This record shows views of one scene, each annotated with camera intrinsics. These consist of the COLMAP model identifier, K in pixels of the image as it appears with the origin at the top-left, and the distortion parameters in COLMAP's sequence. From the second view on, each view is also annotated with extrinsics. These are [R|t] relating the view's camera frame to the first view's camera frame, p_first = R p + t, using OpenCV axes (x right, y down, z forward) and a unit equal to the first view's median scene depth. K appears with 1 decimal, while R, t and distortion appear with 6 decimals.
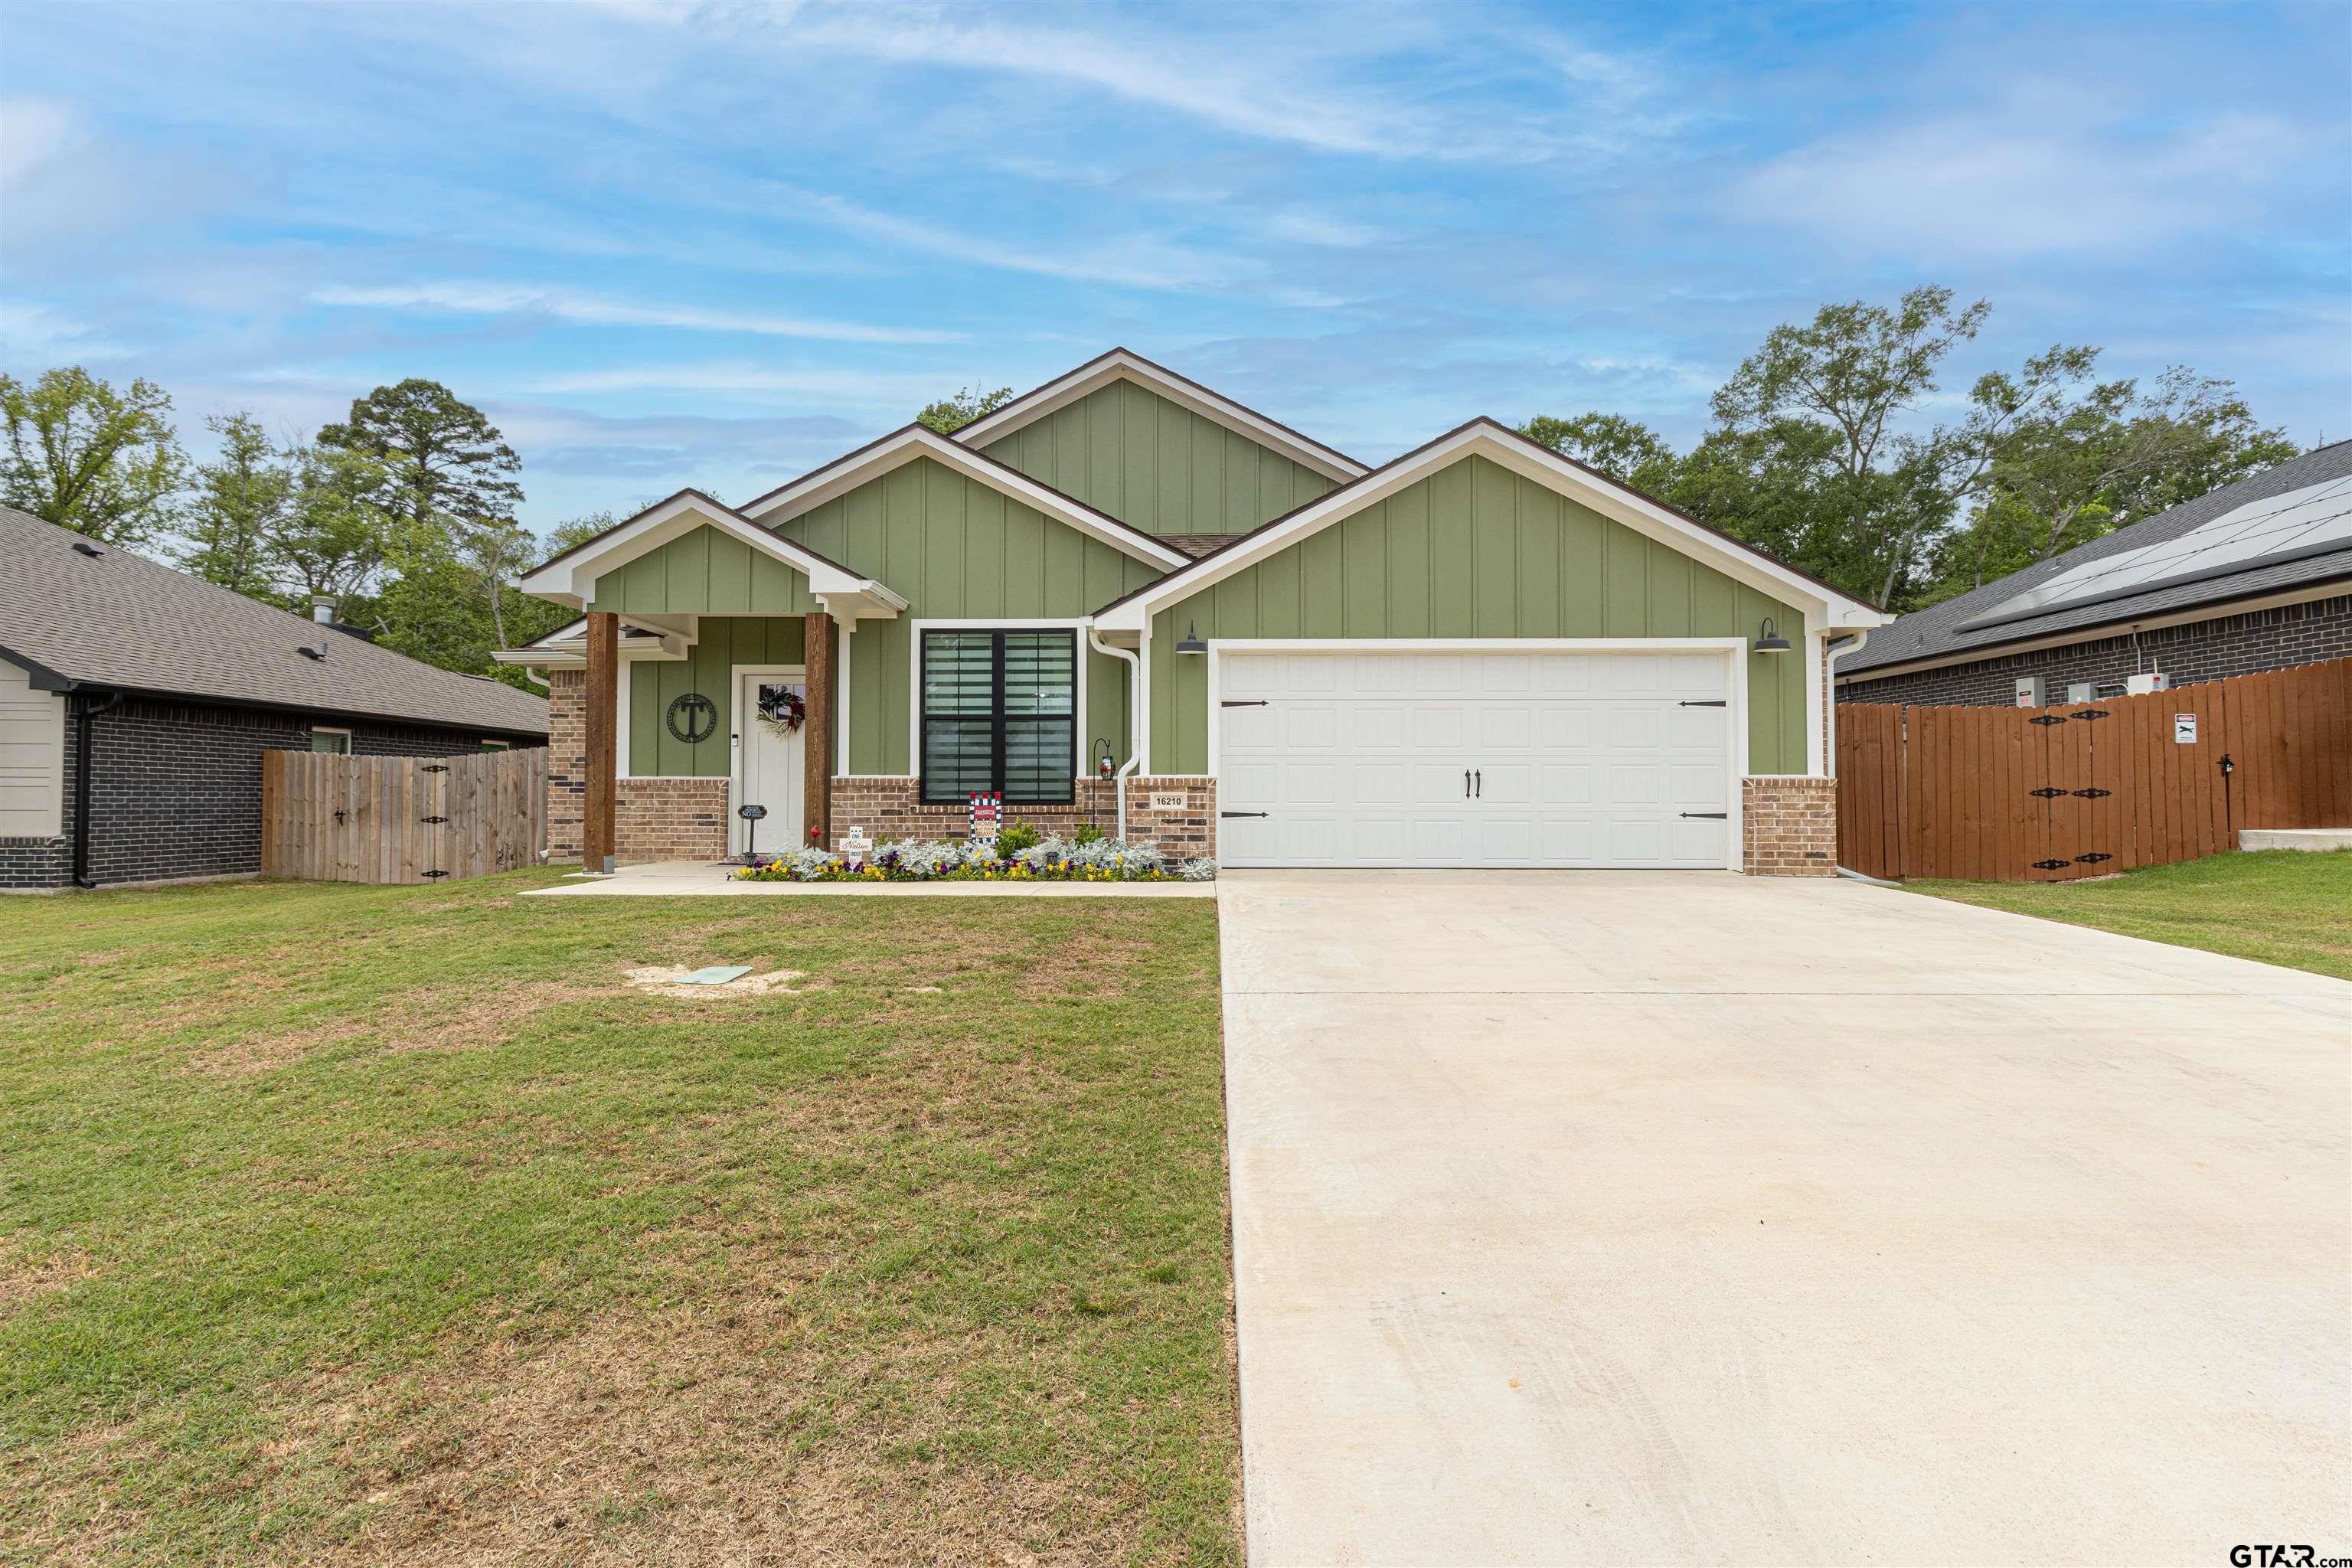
lens RADIAL K [[1115.4, 0, 1179.6], [0, 1115.4, 759.9], [0, 0, 1]] dist [0.008035, 0.000091]
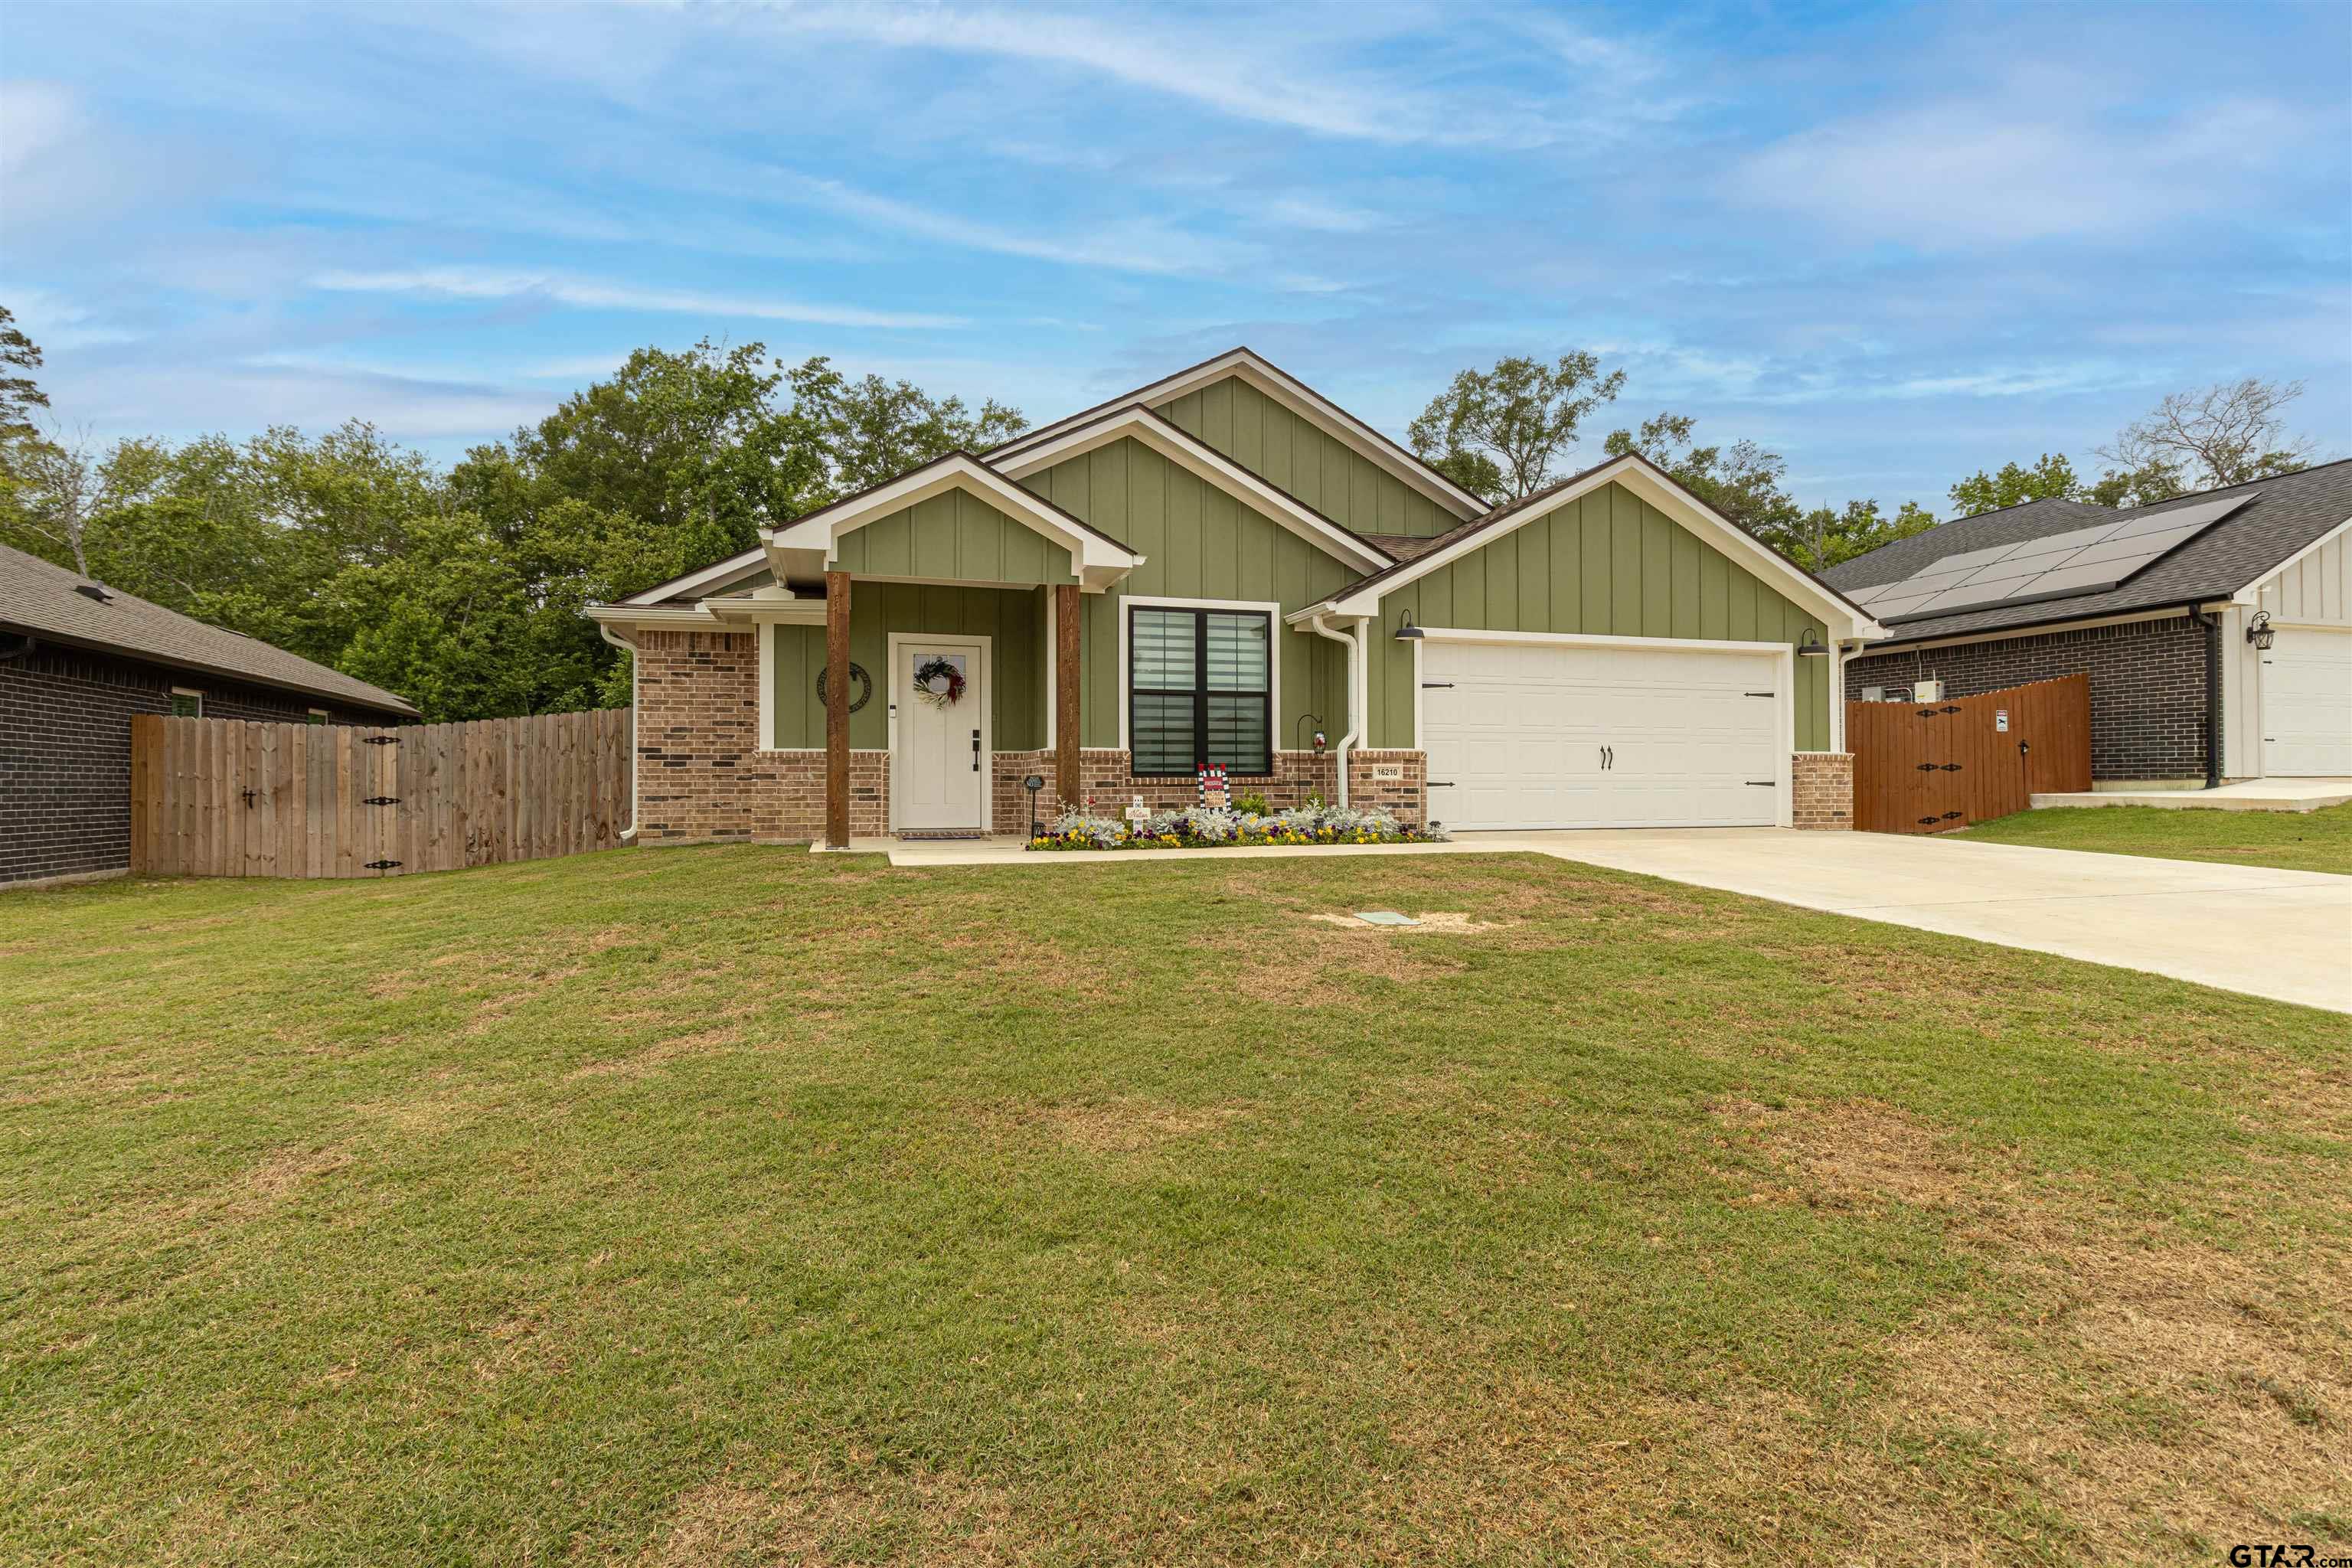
lens RADIAL K [[1115.4, 0, 1179.6], [0, 1115.4, 759.9], [0, 0, 1]] dist [0.008035, 0.000091]
pose [[0.947938, 0.003853, 0.318431, -0.501554], [-0.007150, 0.999932, 0.009185, 0.014562], [-0.318374, -0.010983, 0.947902, 0.012770]]
